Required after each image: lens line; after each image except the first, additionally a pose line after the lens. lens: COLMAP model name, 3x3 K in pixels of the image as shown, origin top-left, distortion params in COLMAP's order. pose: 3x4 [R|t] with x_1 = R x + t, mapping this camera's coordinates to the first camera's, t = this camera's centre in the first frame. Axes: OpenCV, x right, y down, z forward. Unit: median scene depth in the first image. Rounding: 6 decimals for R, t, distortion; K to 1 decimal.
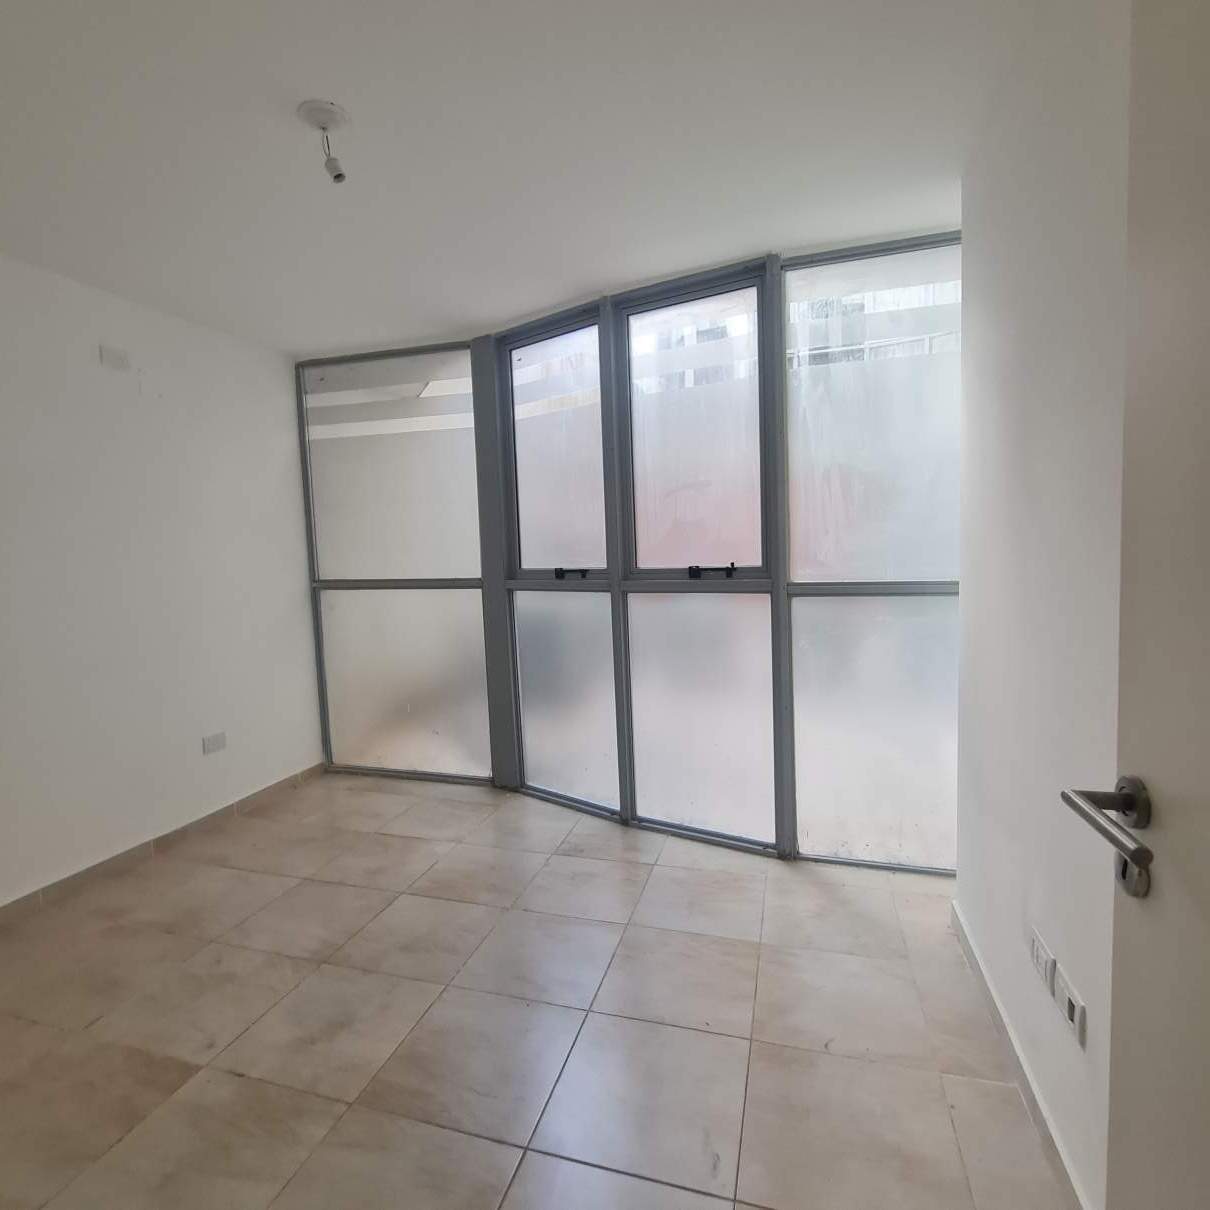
lens RADIAL K [[659.5, 0, 605.9], [0, 659.5, 598.1], [0, 0, 1]] dist [0.004199, -0.002594]
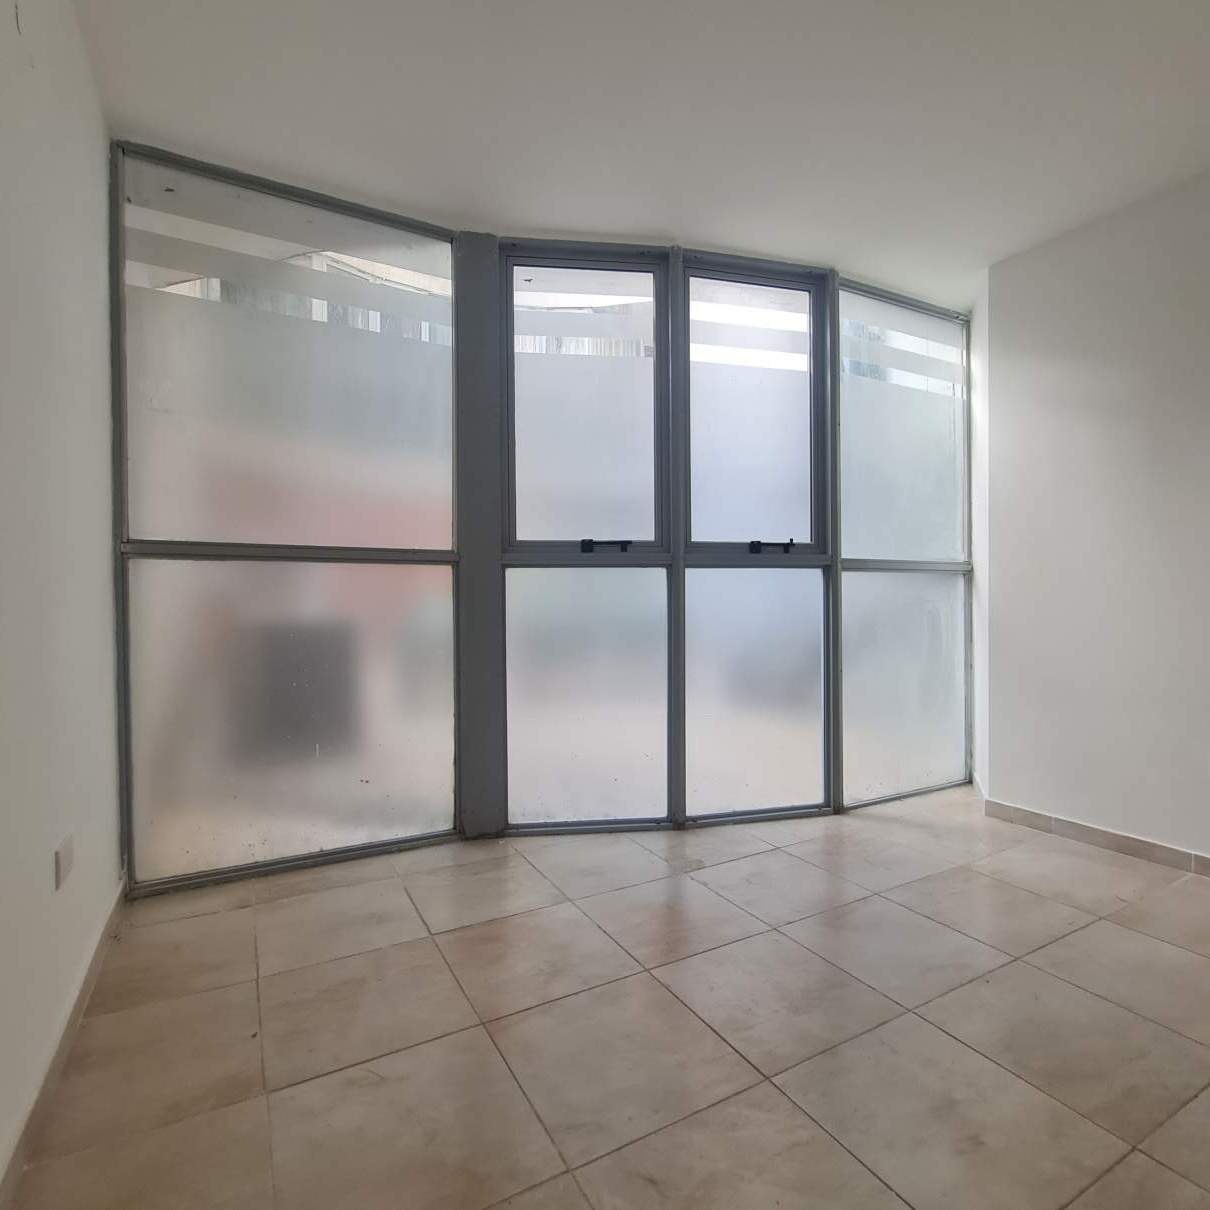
lens RADIAL K [[651.4, 0, 600.3], [0, 651.4, 599.2], [0, 0, 1]] dist [-0.006648, -0.000932]
pose [[0.703813, 0.019231, 0.710125, -0.711755], [0.035784, 0.997405, -0.062477, 0.090757], [-0.709483, 0.069383, 0.701298, 0.464996]]
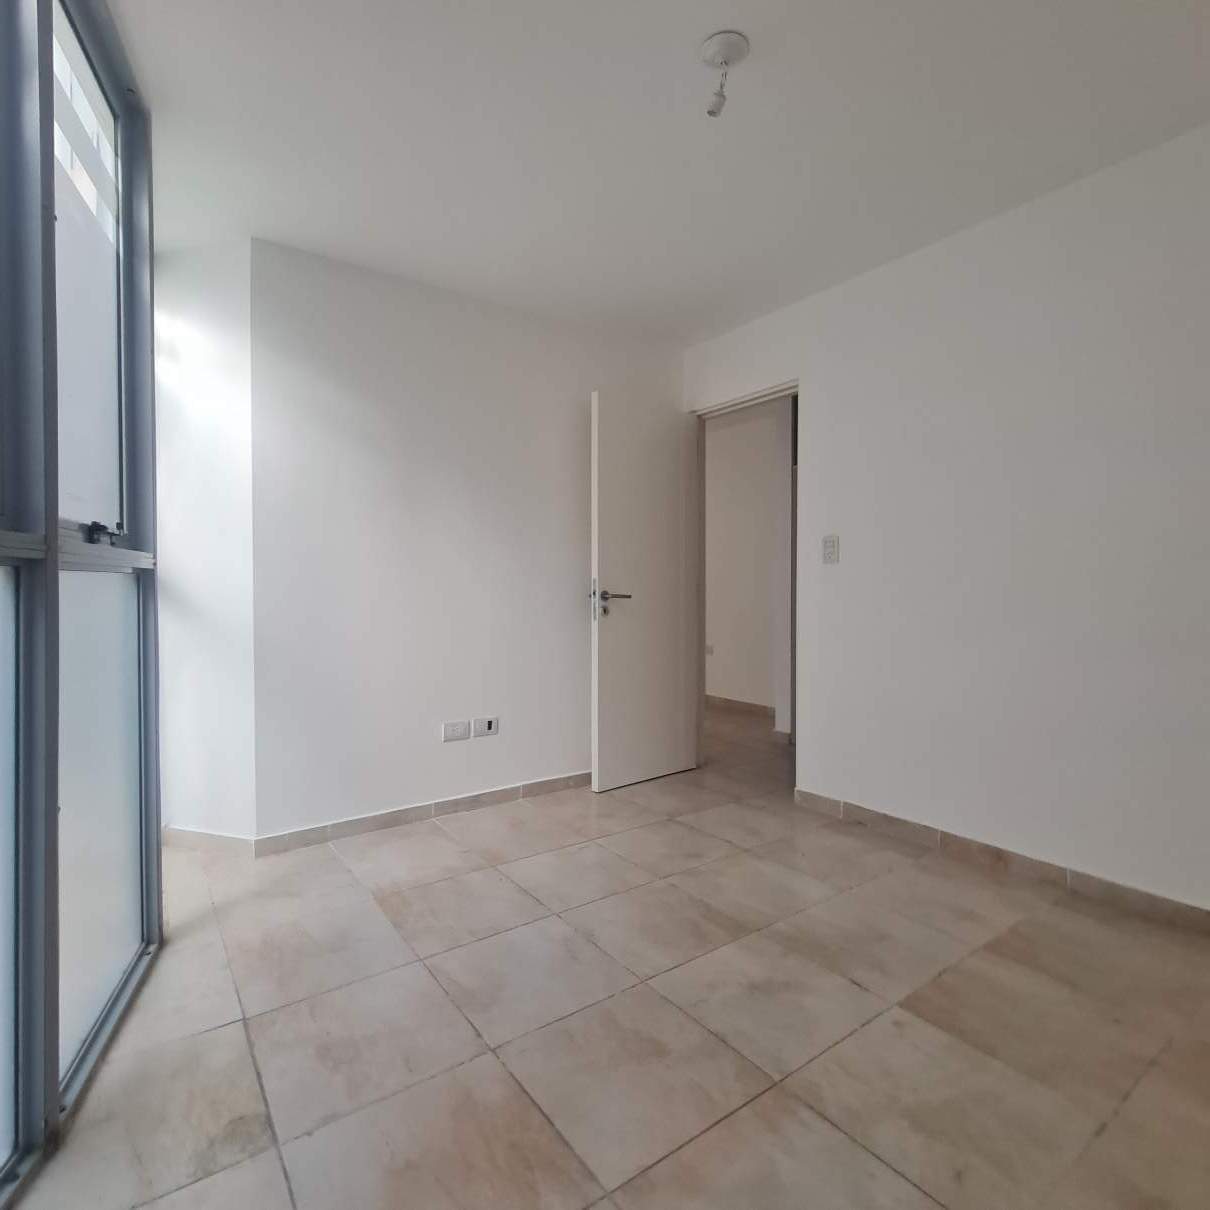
lens RADIAL K [[651.4, 0, 600.3], [0, 651.4, 599.2], [0, 0, 1]] dist [-0.006648, -0.000932]
pose [[-0.781762, 0.025514, 0.623055, -0.505486], [0.072262, 0.996138, 0.049877, 0.022334], [-0.619376, 0.084015, -0.780587, 1.125349]]
